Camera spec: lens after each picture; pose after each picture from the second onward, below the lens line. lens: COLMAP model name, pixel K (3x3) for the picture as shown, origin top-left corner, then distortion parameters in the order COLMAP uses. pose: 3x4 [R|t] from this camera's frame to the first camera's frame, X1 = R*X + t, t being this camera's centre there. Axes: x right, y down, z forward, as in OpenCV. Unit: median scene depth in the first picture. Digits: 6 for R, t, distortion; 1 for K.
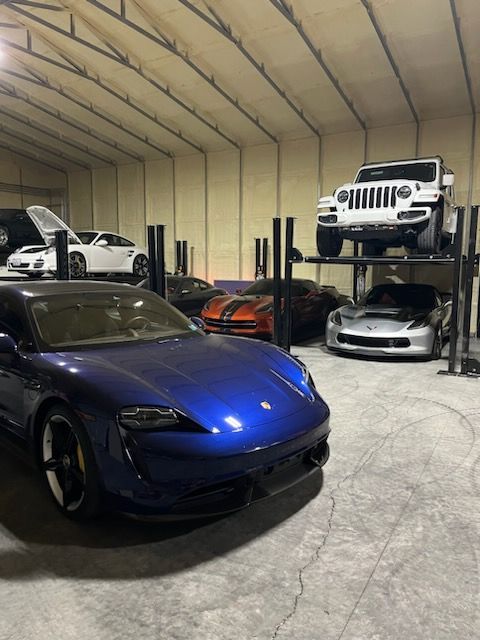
lens RADIAL K [[482.5, 0, 235.2], [0, 482.5, 322.1], [0, 0, 1]] dist [0.076538, -0.098532]
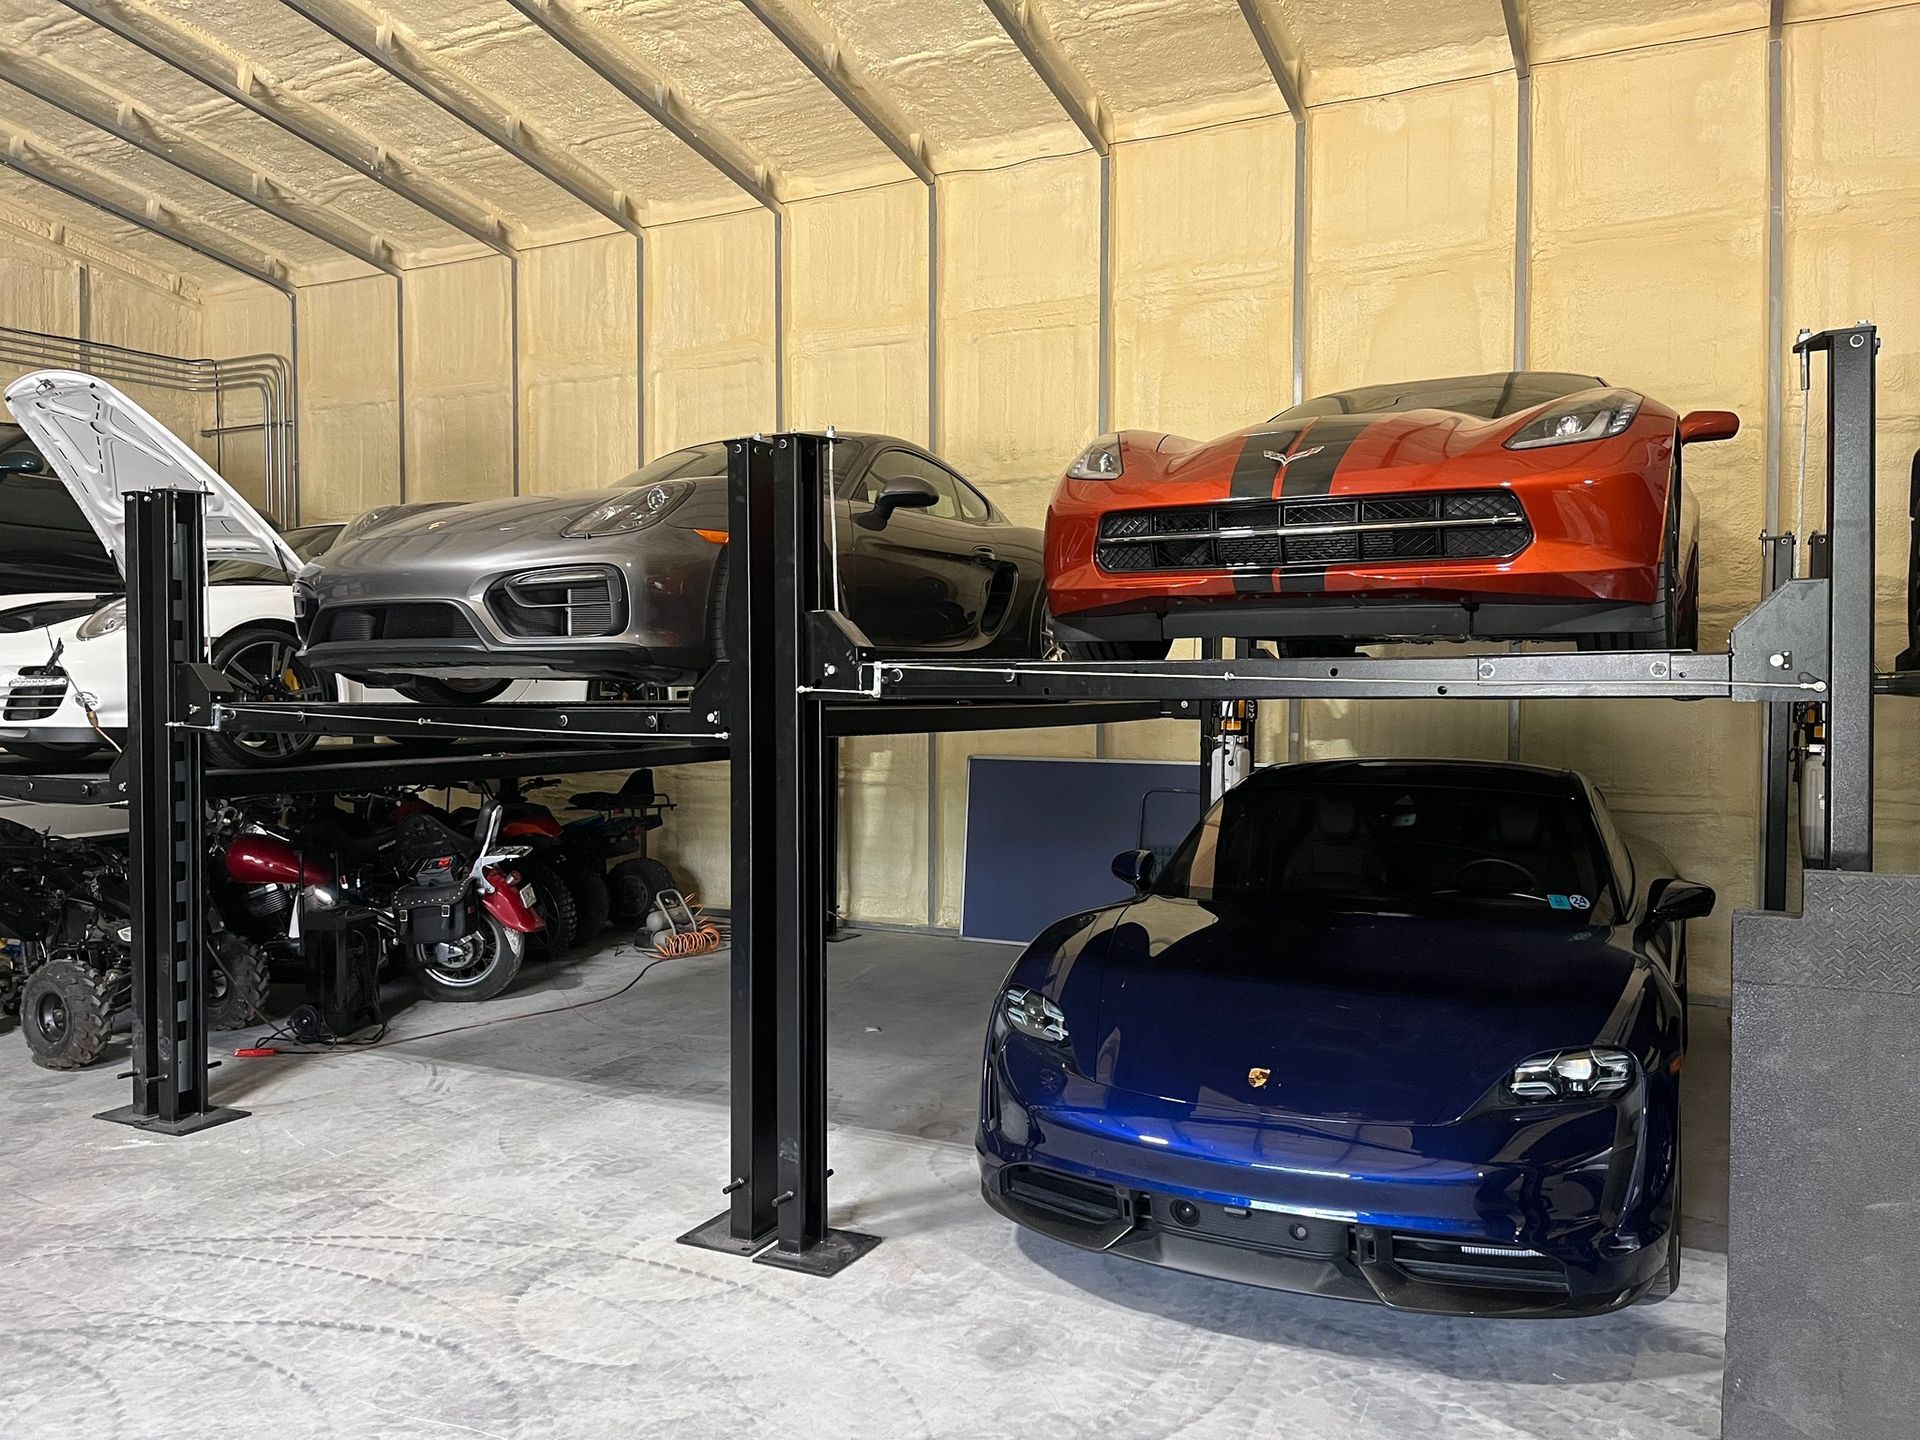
lens RADIAL K [[1447.4, 0, 965.0], [0, 1447.4, 731.1], [0, 0, 1]] dist [0.076538, -0.098532]
pose [[0.997856, -0.003110, 0.065379, -0.163015], [0.008257, 0.996872, -0.078604, -0.091933], [-0.064930, 0.078975, 0.994760, 0.680019]]
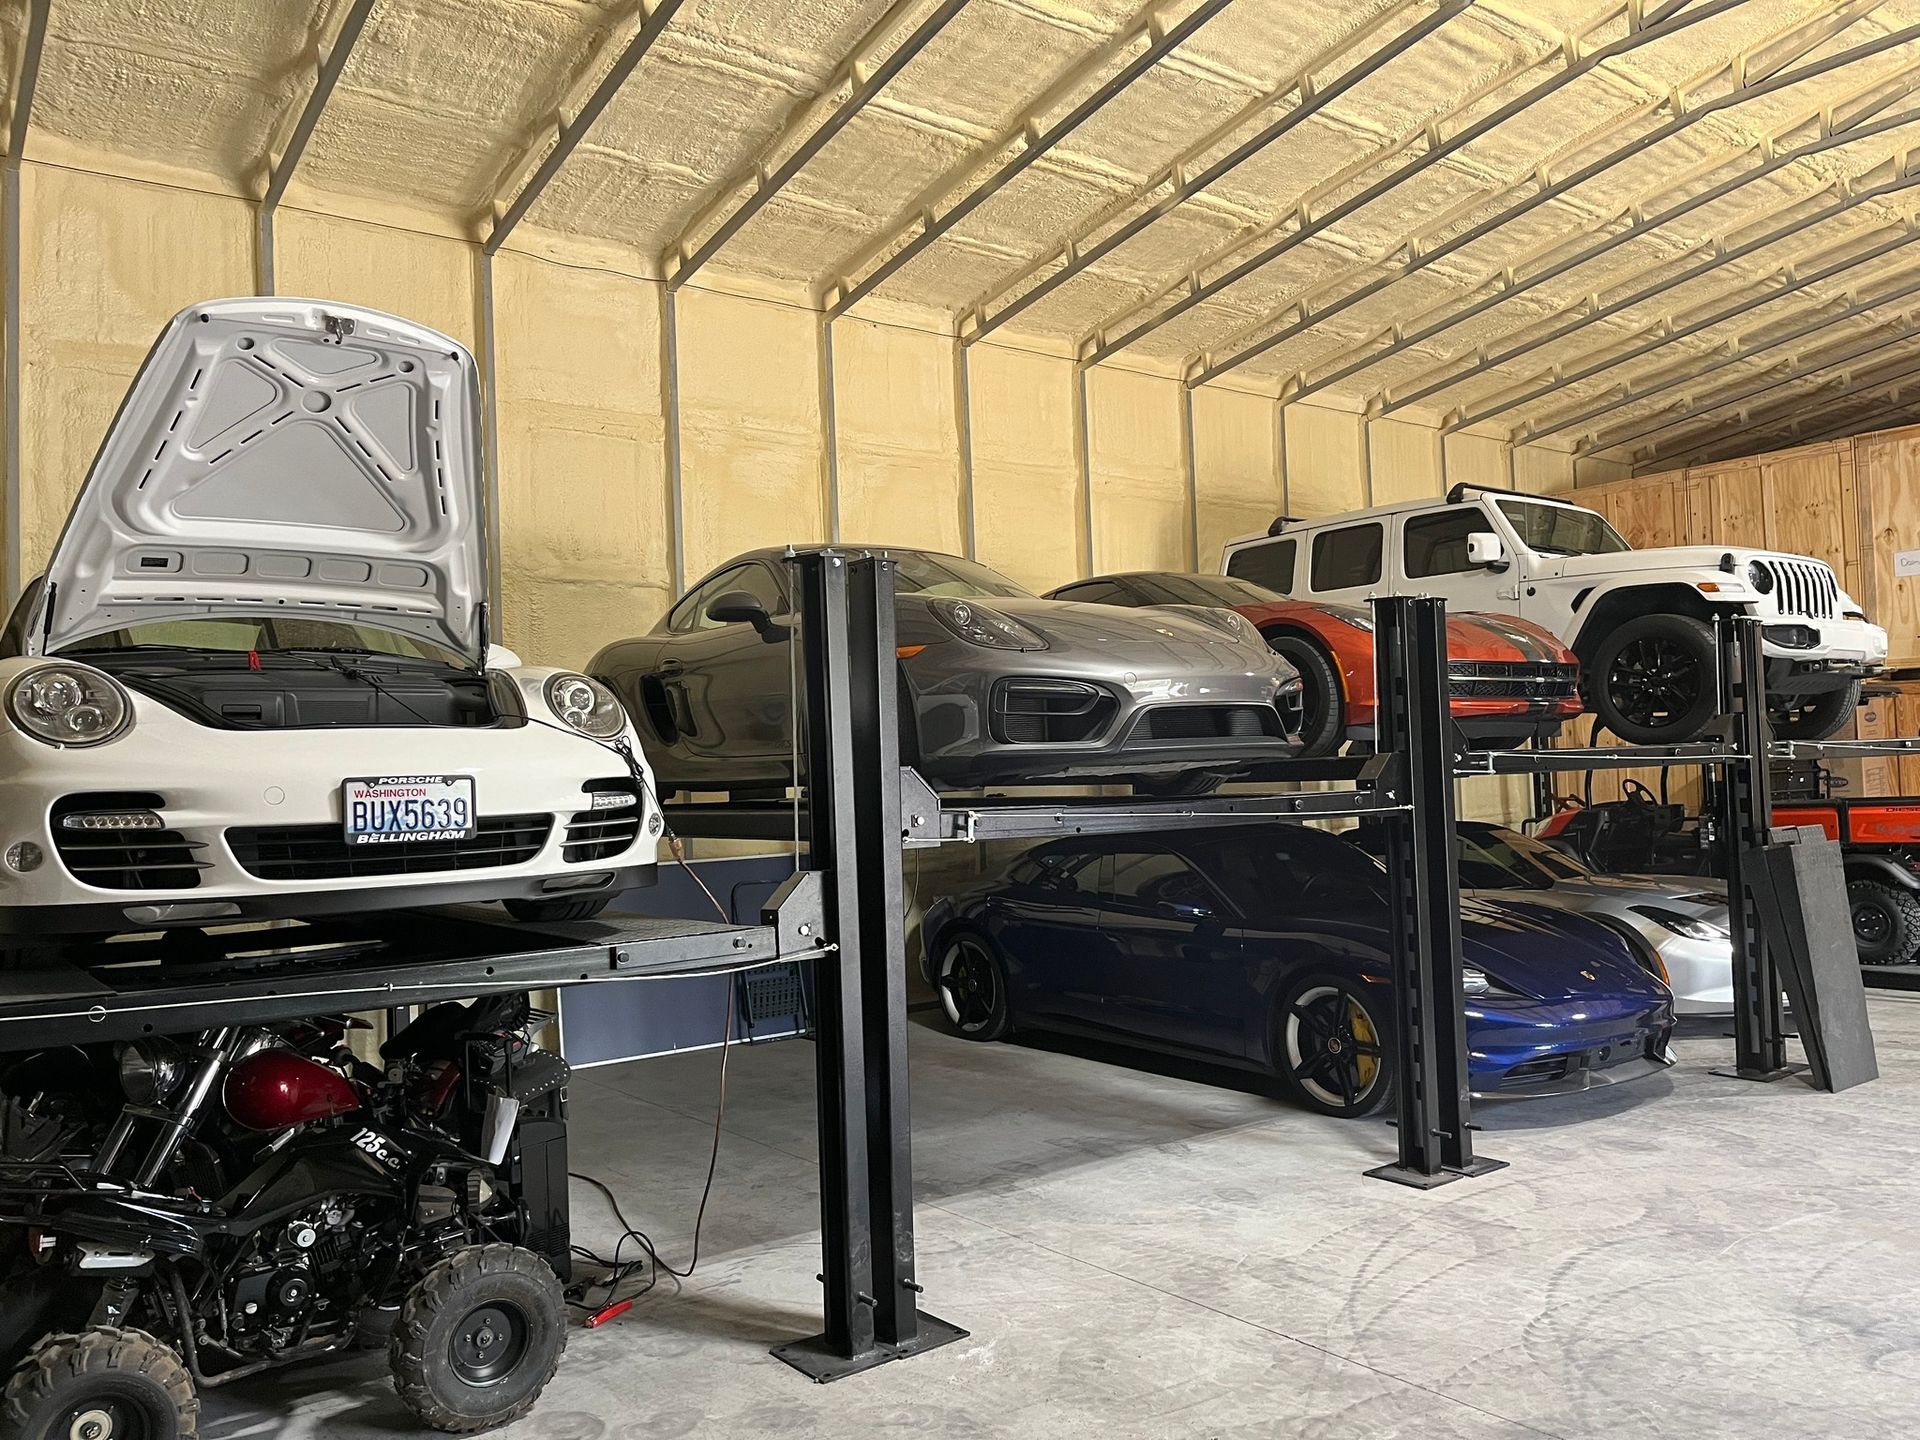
lens RADIAL K [[1447.4, 0, 968.2], [0, 1447.4, 735.7], [0, 0, 1]] dist [0.076538, -0.098532]
pose [[0.382253, 0.007913, 0.924024, -1.000081], [0.136208, 0.988558, -0.064813, -0.152558], [-0.913964, 0.150634, 0.376801, 1.148196]]
